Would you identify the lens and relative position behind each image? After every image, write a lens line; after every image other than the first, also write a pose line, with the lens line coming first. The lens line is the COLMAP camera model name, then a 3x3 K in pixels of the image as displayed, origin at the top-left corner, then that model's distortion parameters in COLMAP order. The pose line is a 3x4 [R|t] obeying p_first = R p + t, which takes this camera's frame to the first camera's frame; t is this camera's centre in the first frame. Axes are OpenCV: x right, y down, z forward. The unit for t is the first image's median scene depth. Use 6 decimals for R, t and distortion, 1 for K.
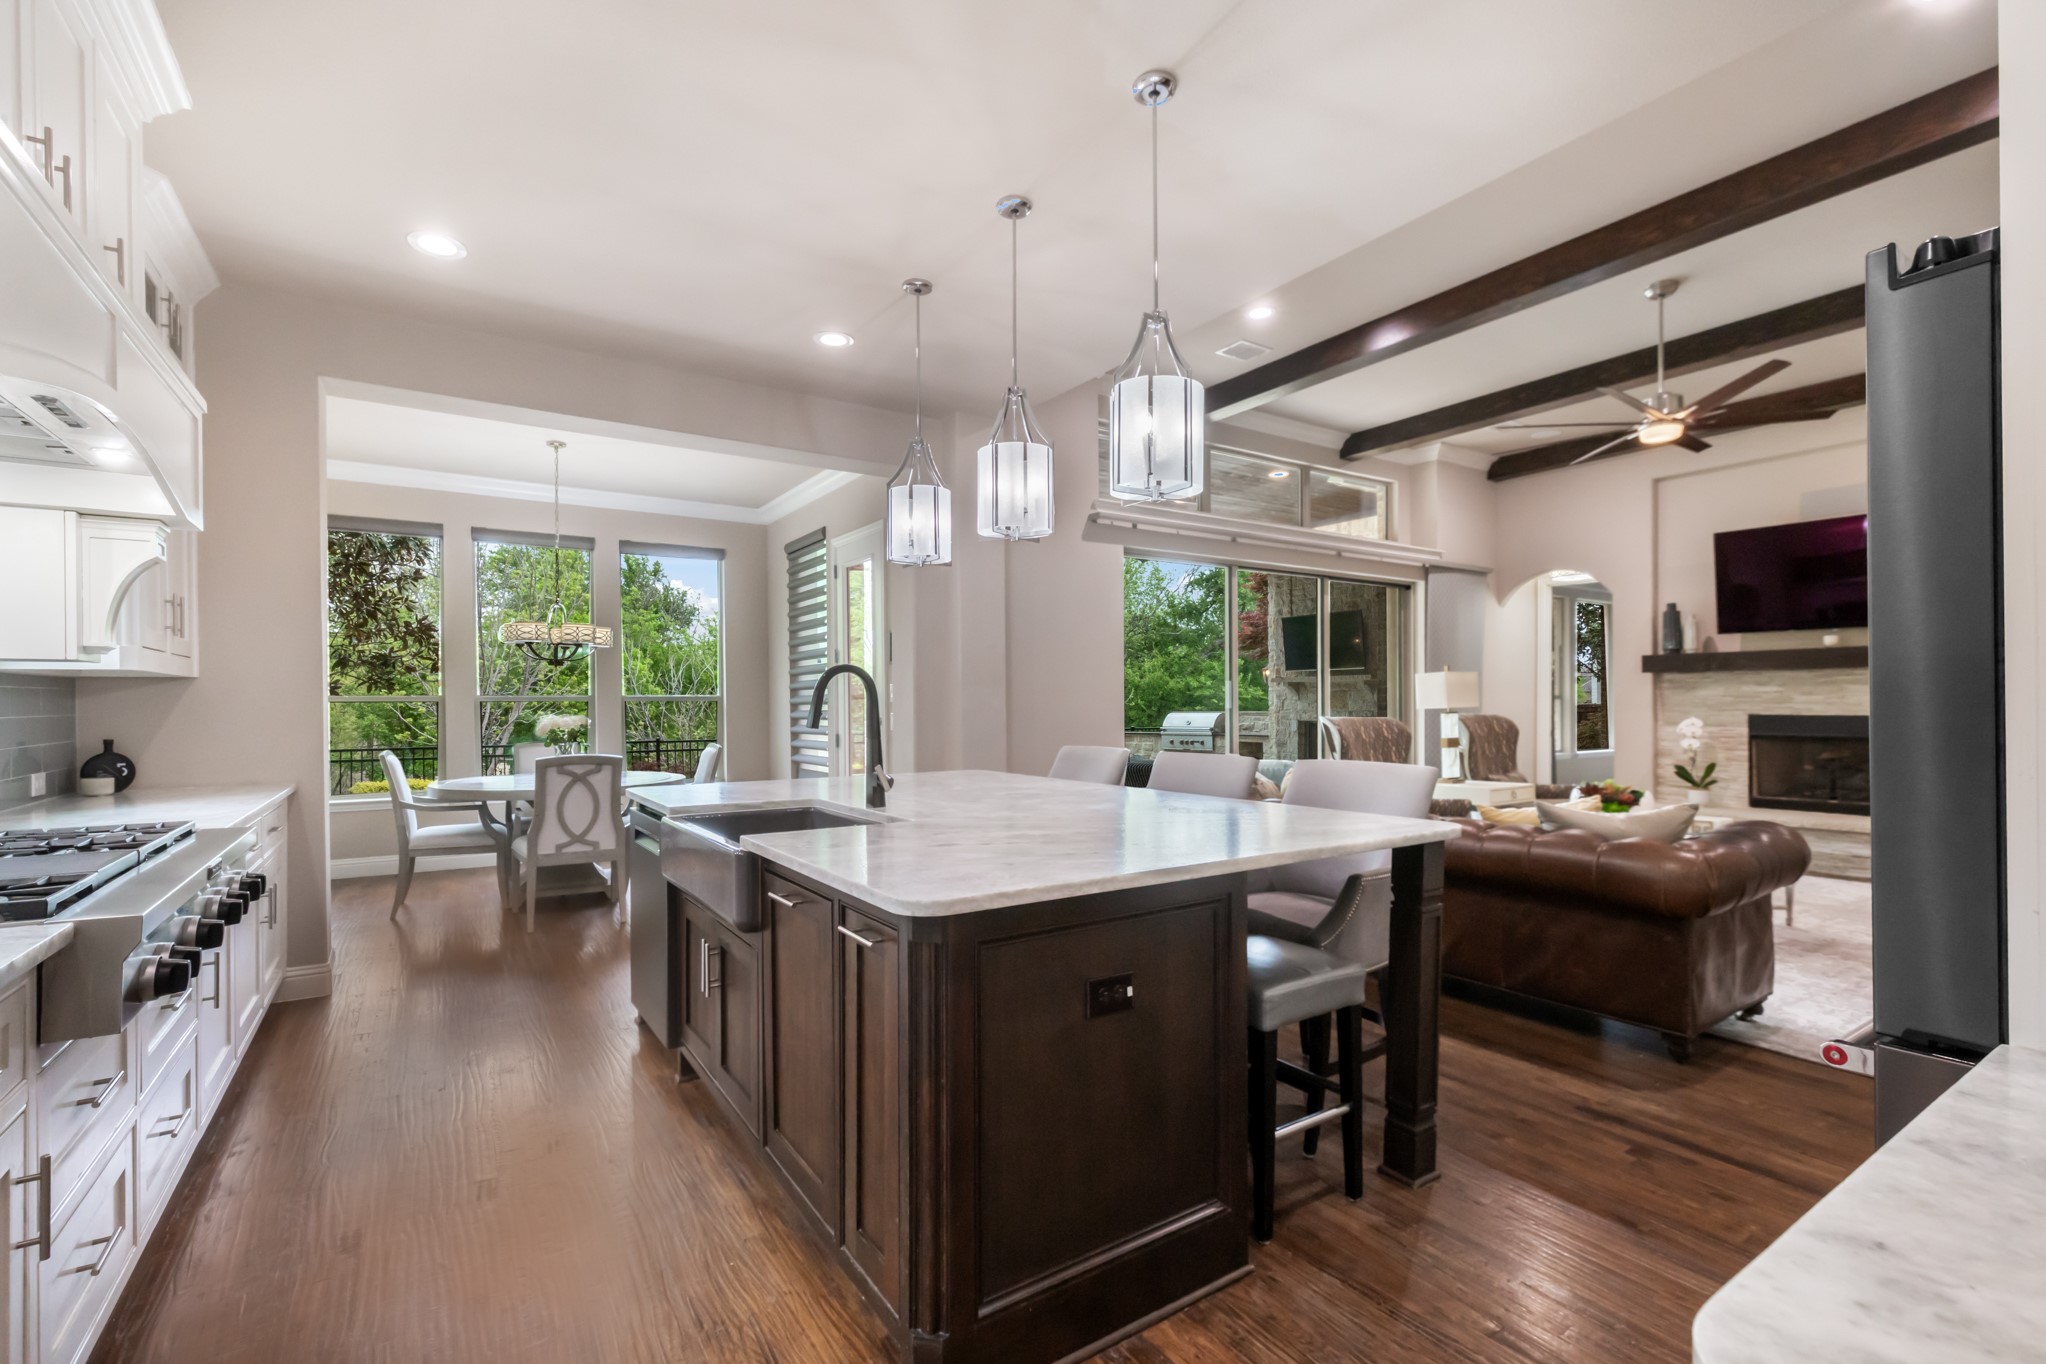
lens RADIAL K [[904.2, 0, 1013.1], [0, 904.2, 699.5], [0, 0, 1]] dist [0.001876, 0.000636]
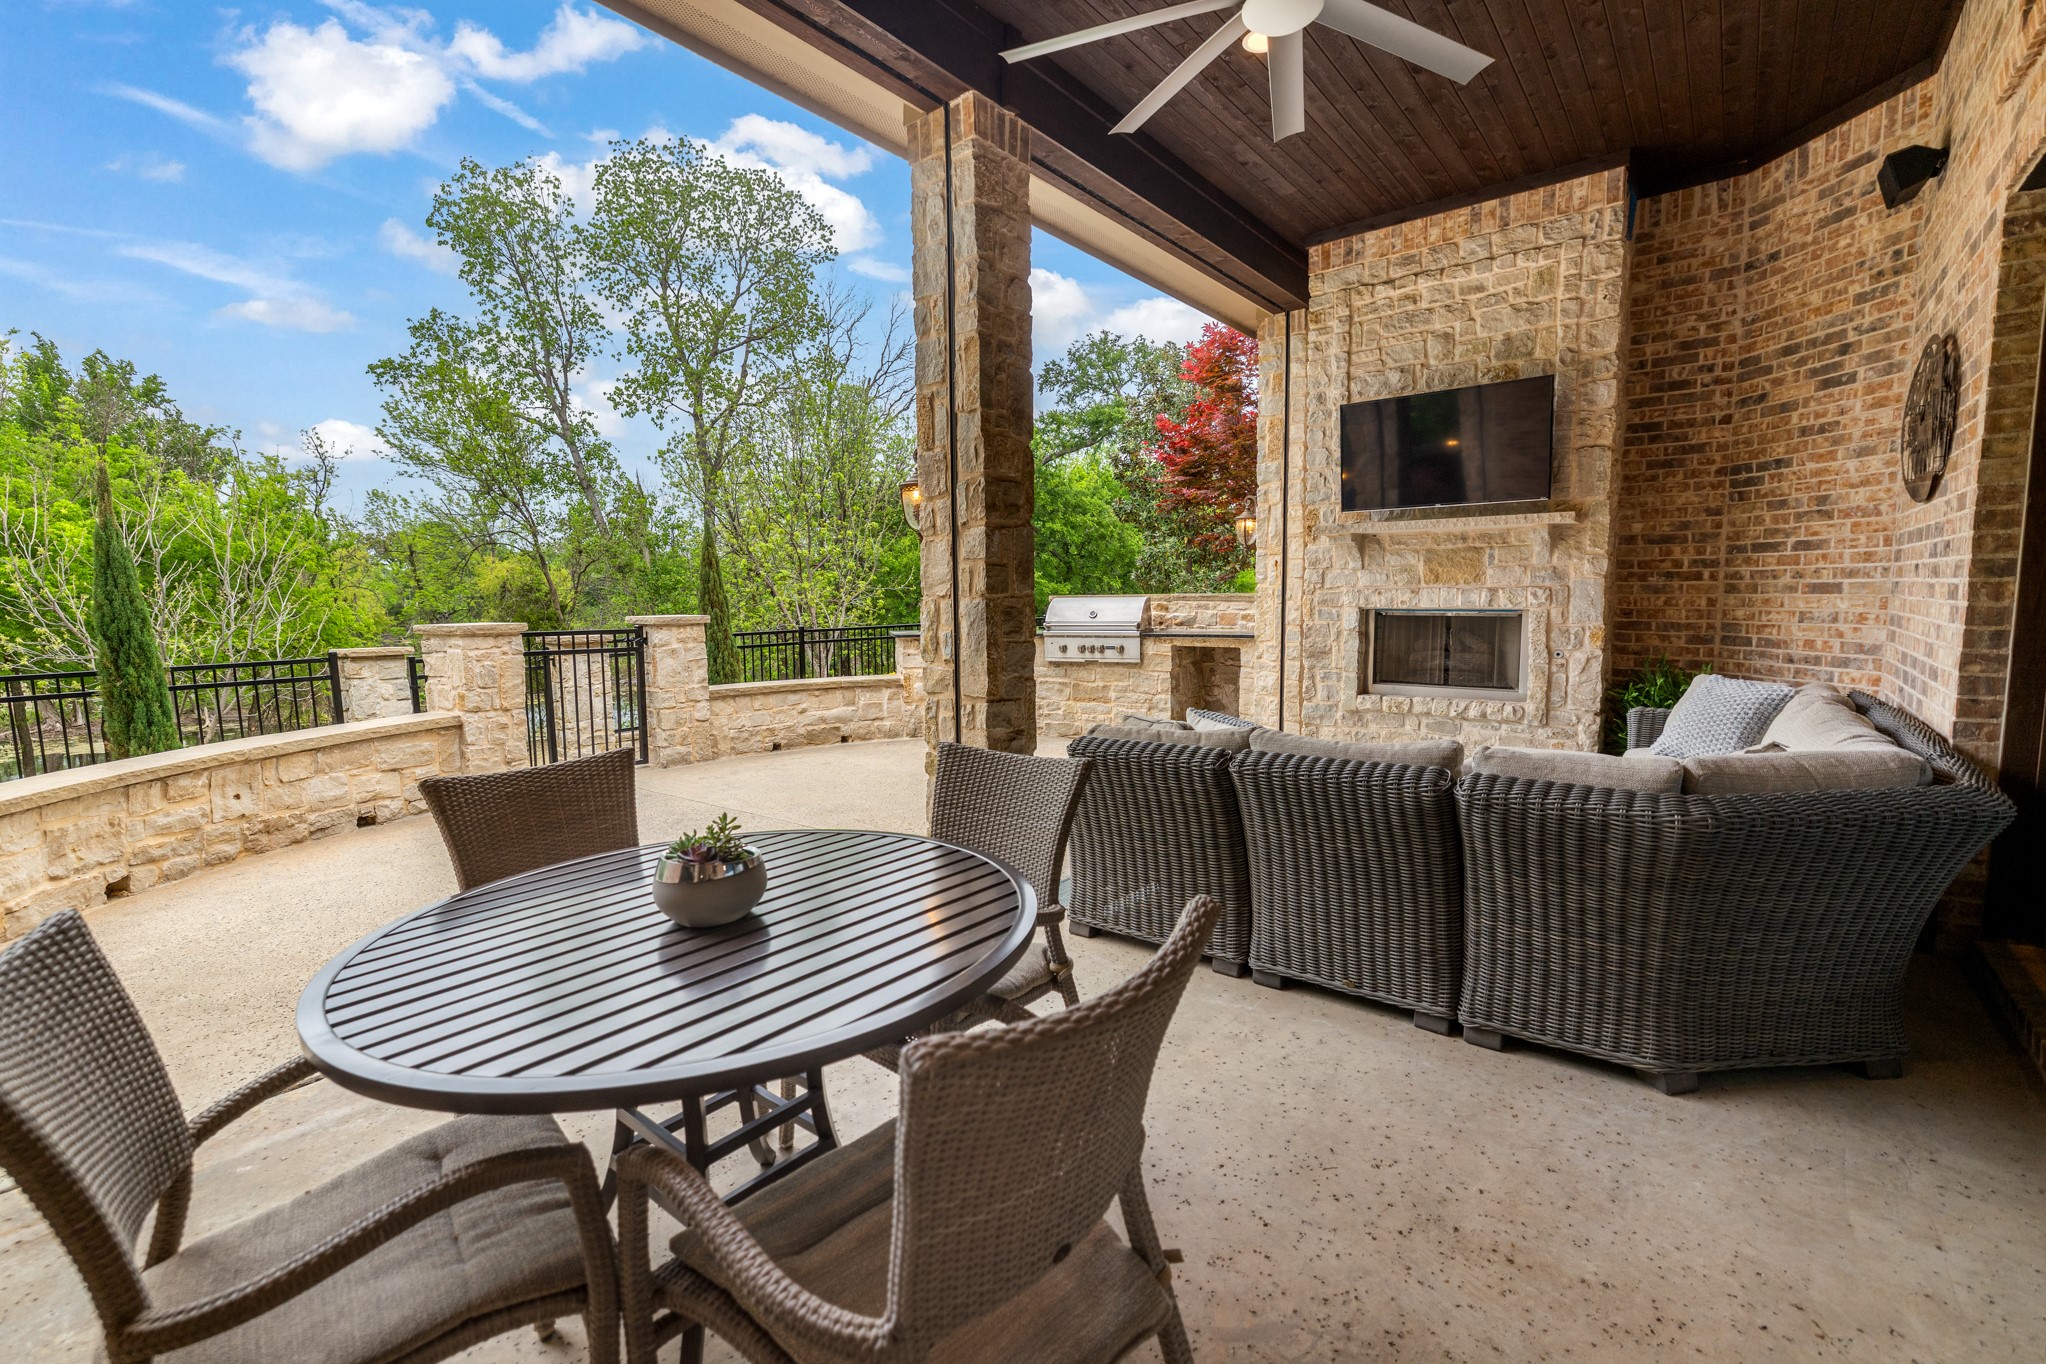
lens RADIAL K [[894.2, 0, 1016.3], [0, 894.2, 686.7], [0, 0, 1]] dist [0.003121, 0.000203]
pose [[0.951006, -0.041866, 0.306323, -0.056298], [0.008227, 0.993865, 0.110292, 0.015158], [-0.309062, -0.102369, 0.945517, 0.920459]]
